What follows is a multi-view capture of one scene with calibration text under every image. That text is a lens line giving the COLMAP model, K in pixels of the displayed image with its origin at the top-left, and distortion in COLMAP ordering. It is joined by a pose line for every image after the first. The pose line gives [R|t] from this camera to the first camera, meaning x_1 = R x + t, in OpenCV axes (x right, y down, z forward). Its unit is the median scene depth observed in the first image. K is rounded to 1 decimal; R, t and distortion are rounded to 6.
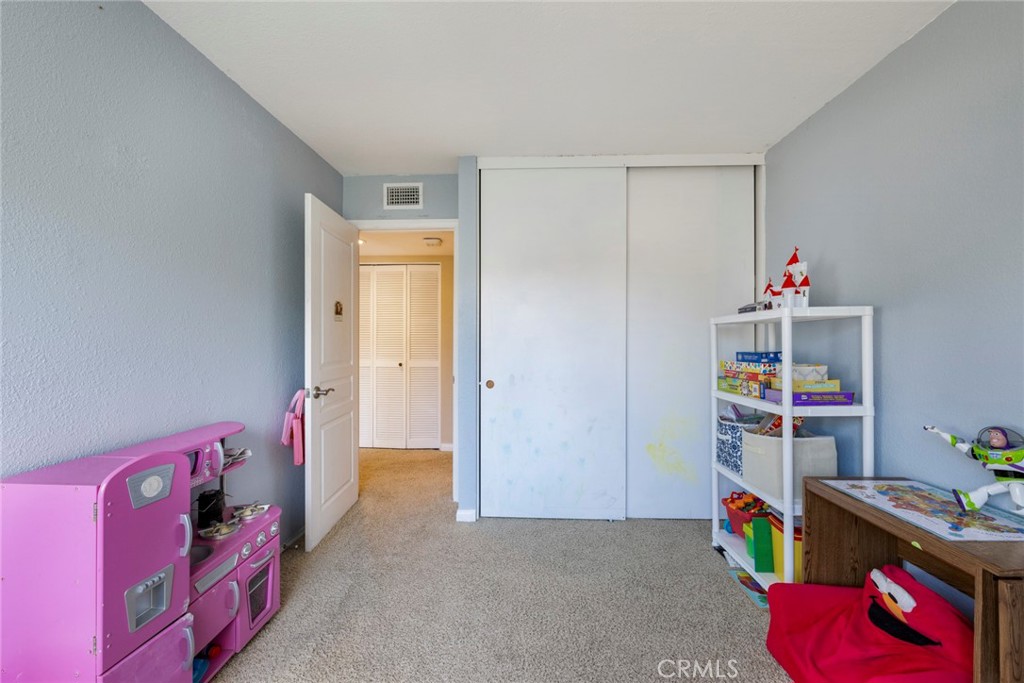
lens RADIAL K [[413.0, 0, 510.3], [0, 413.0, 342.5], [0, 0, 1]] dist [-0.000301, -0.000180]
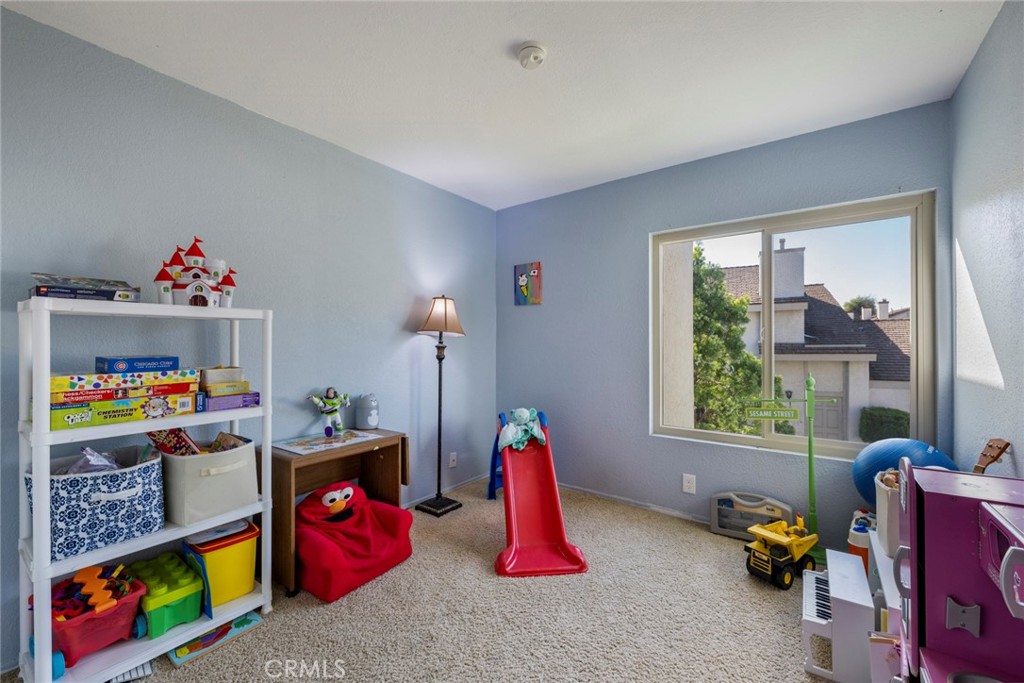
lens RADIAL K [[413.0, 0, 510.3], [0, 413.0, 342.5], [0, 0, 1]] dist [-0.000301, -0.000180]
pose [[-0.830106, 0.004214, 0.557590, -0.355208], [0.001021, 0.999981, -0.006037, 0.002438], [-0.557605, -0.004442, -0.830094, 1.291241]]
